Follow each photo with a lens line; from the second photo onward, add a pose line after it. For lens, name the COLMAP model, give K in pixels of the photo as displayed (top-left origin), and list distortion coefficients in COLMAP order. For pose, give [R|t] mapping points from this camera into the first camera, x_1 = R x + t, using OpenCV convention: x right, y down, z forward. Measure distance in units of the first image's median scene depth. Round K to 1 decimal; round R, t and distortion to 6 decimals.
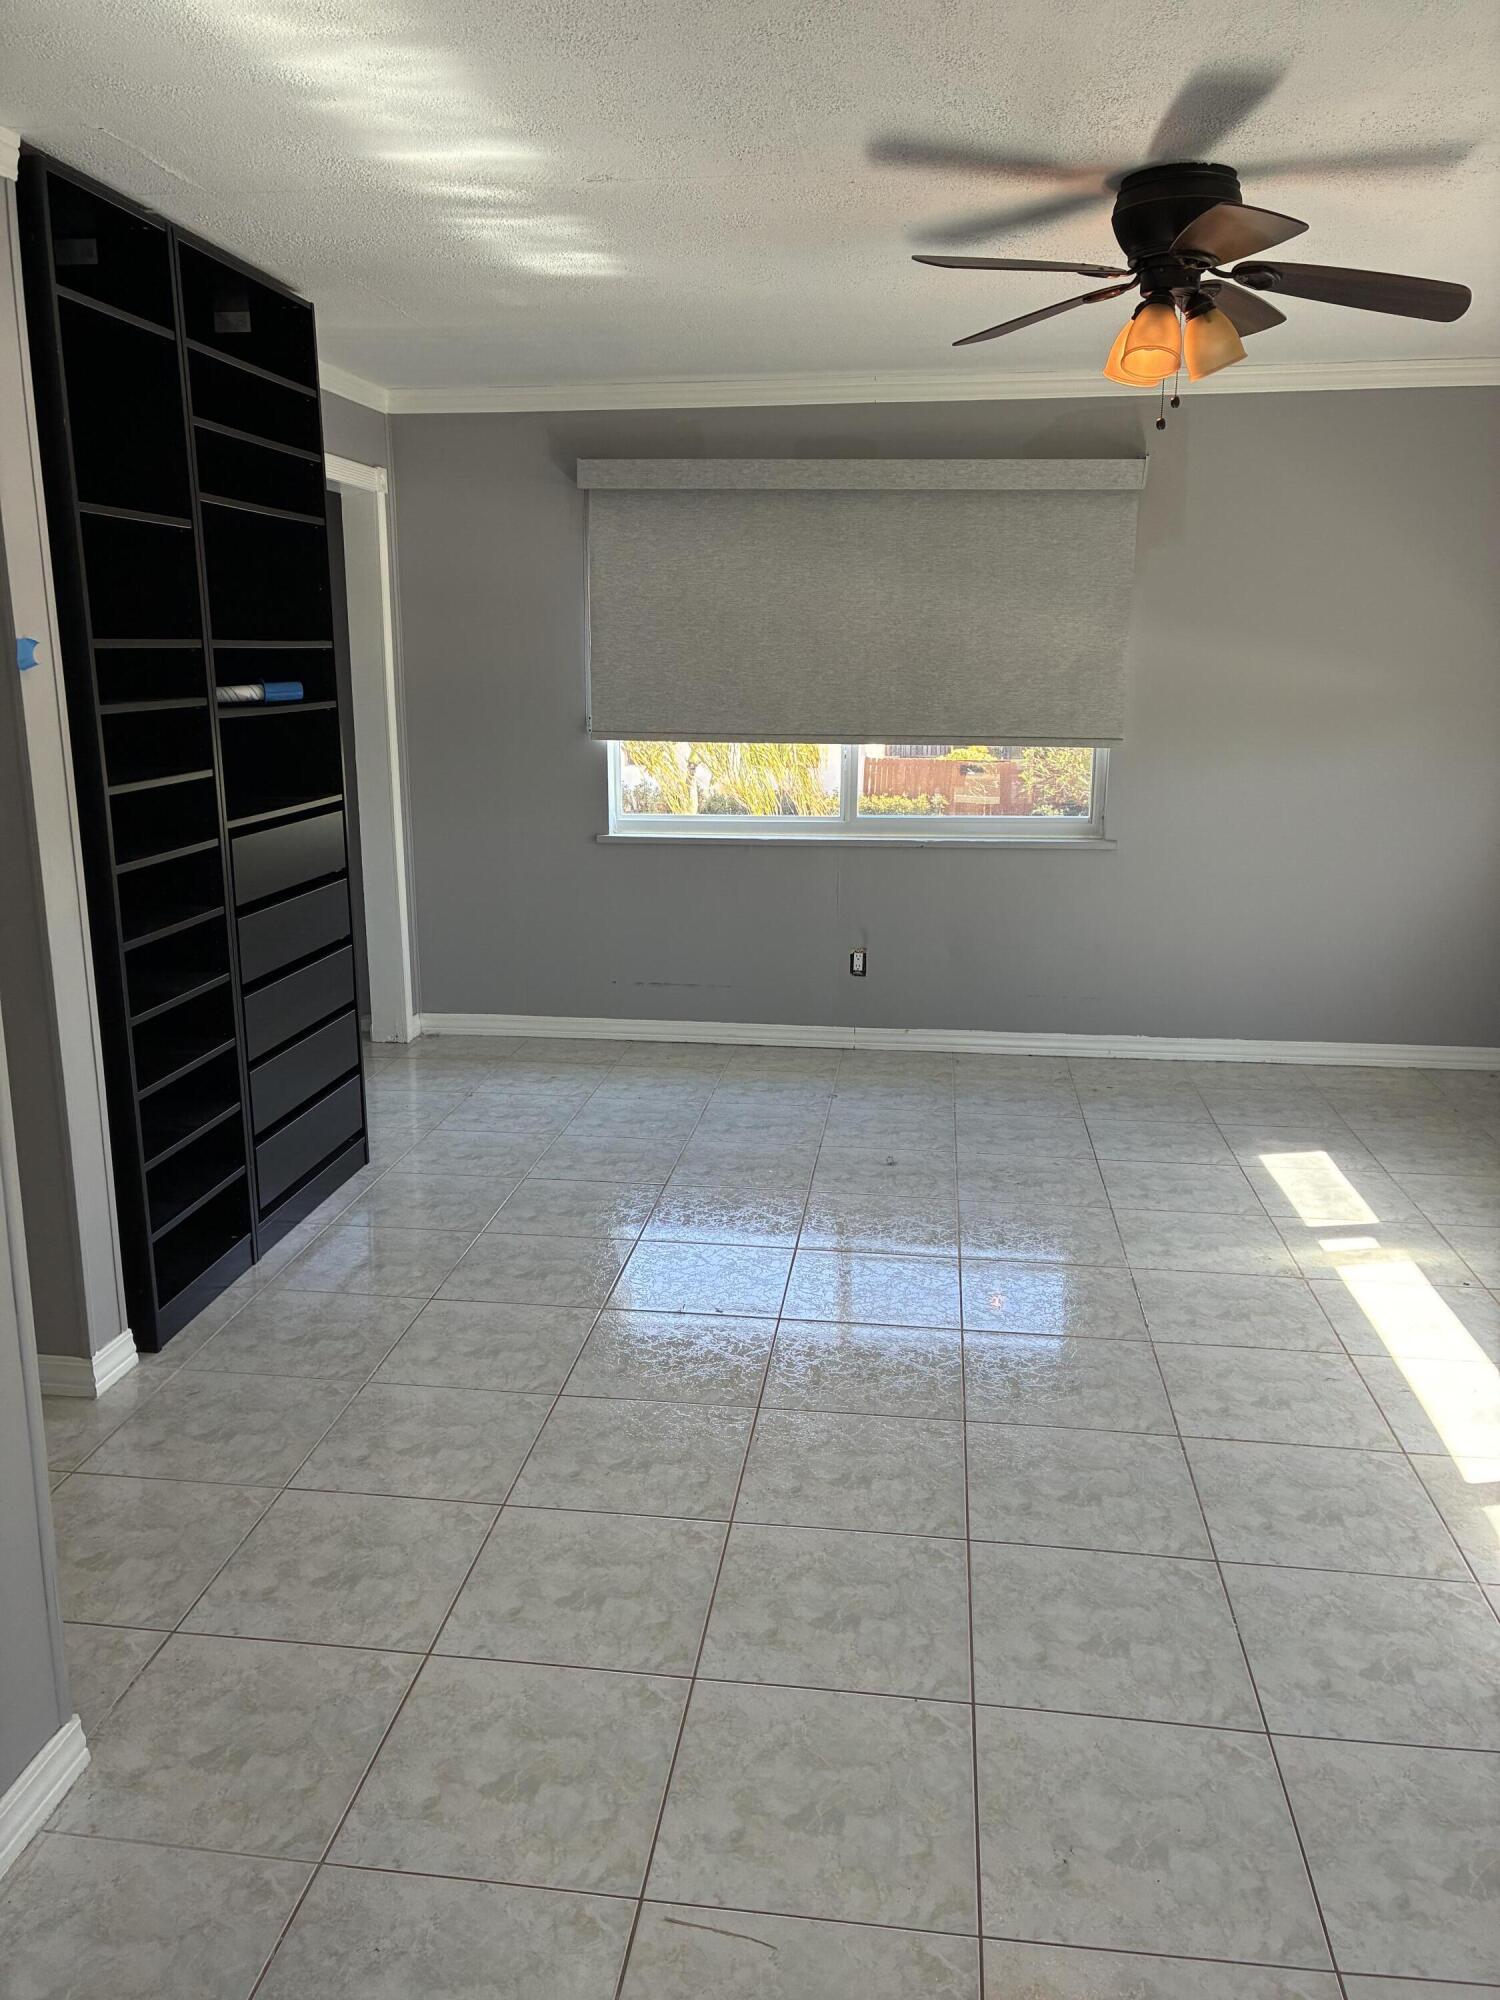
lens RADIAL K [[1514.8, 0, 750.8], [0, 1514.8, 1000.0], [0, 0, 1]] dist [0.047945, -0.052593]
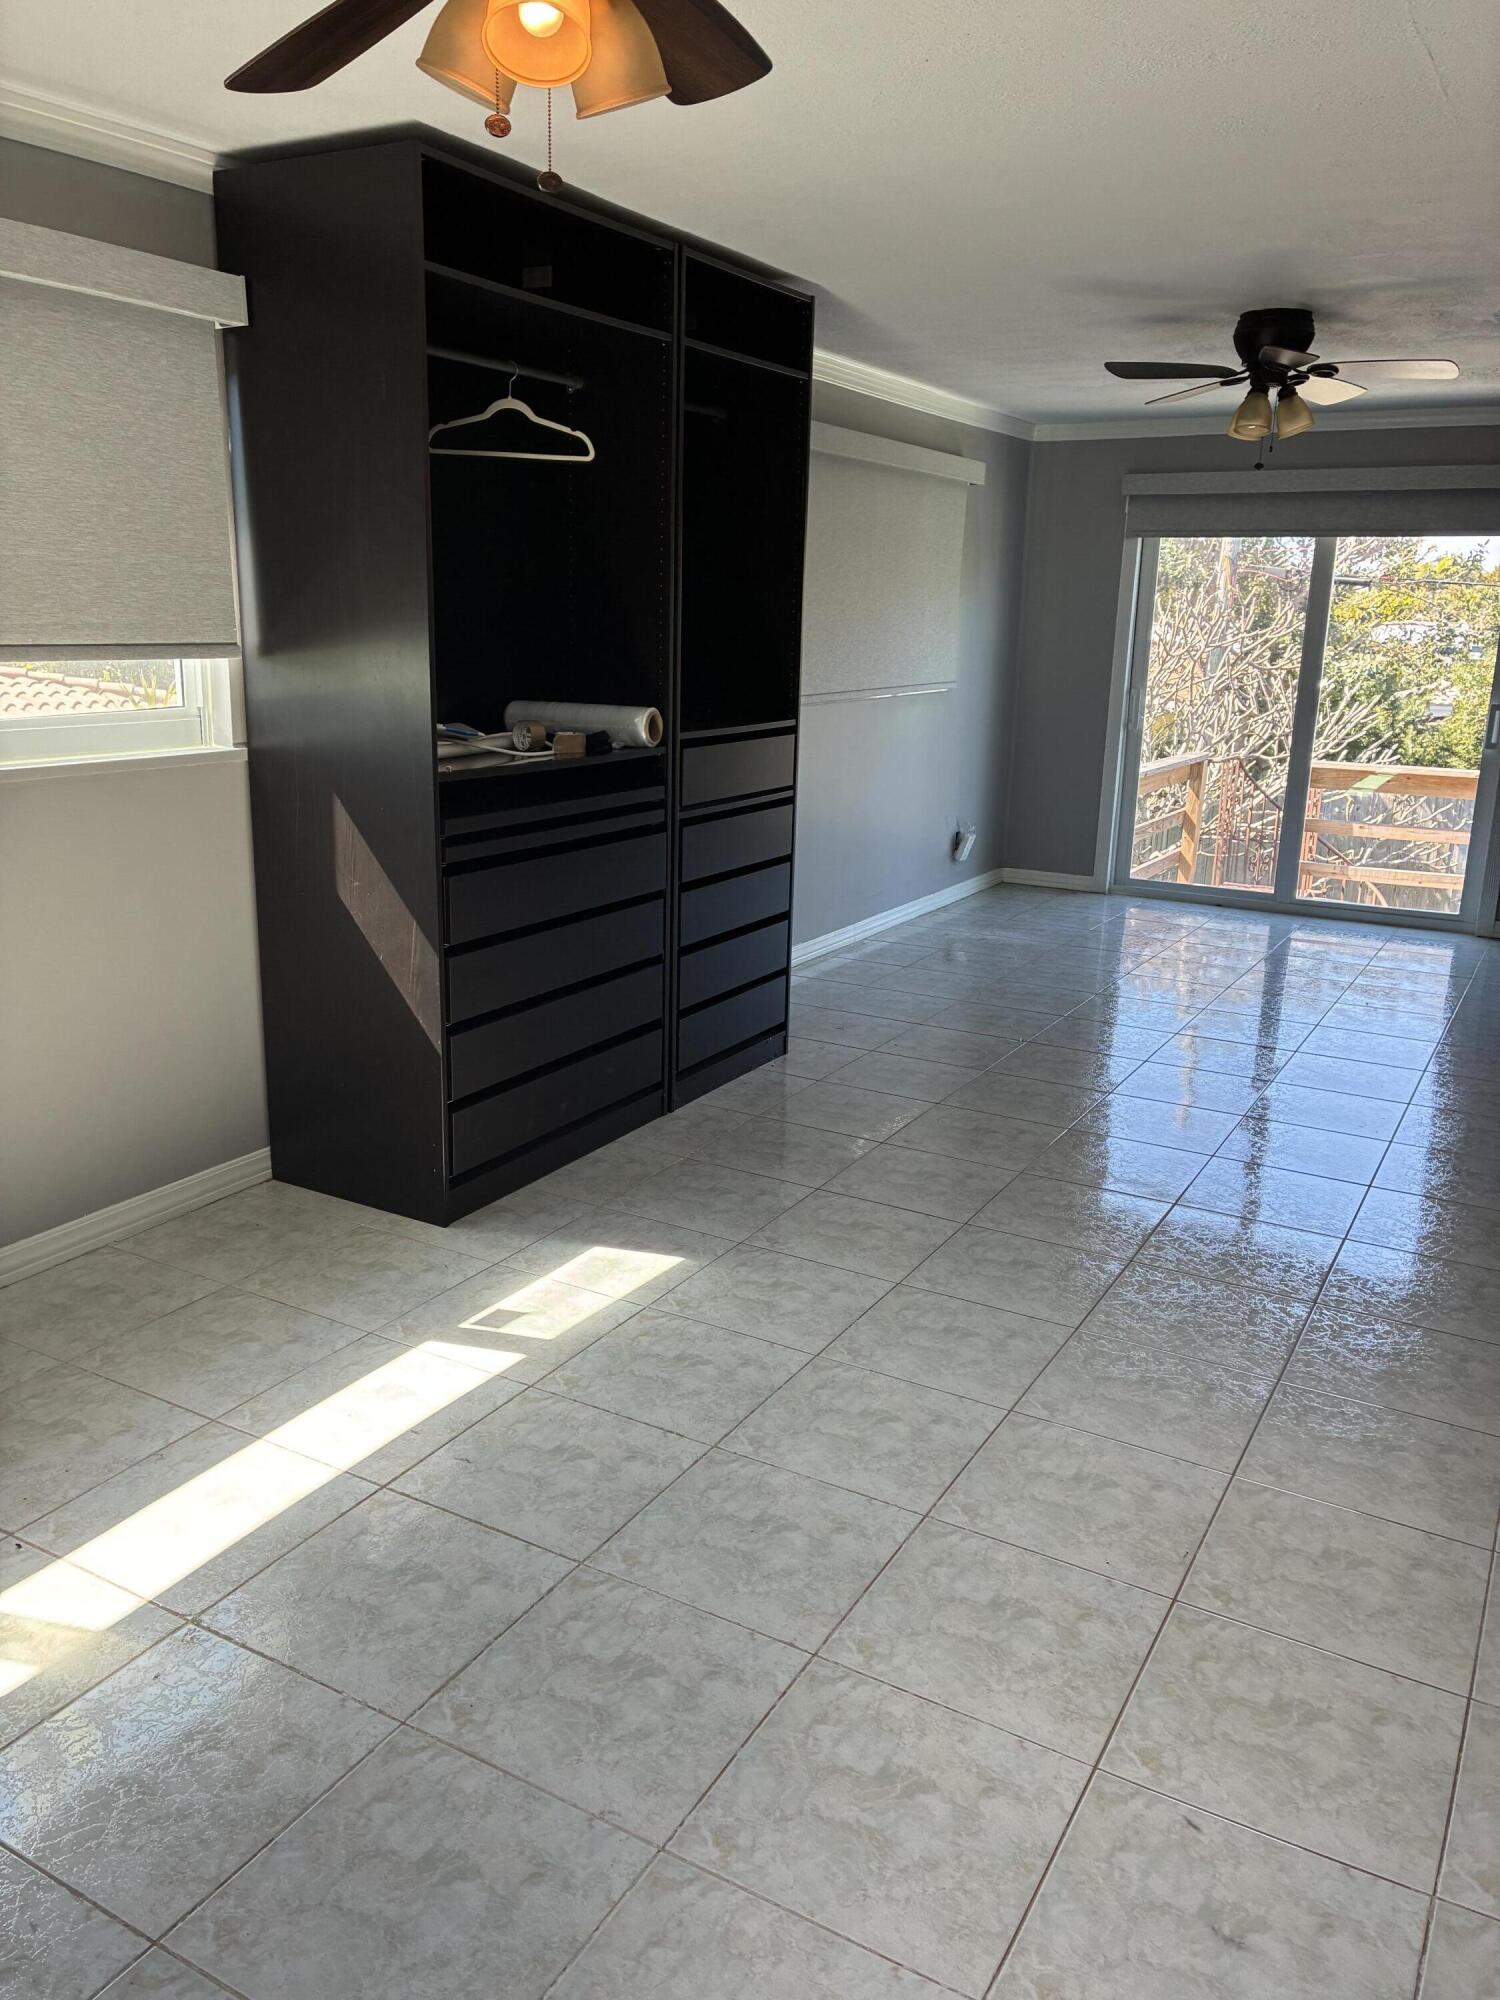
lens RADIAL K [[1514.8, 0, 758.4], [0, 1514.8, 1013.4], [0, 0, 1]] dist [0.047945, -0.052593]
pose [[-0.924535, -0.121461, 0.361222, 0.003603], [0.061415, 0.887976, 0.455771, -0.336338], [-0.376115, 0.443561, -0.813505, 1.475876]]
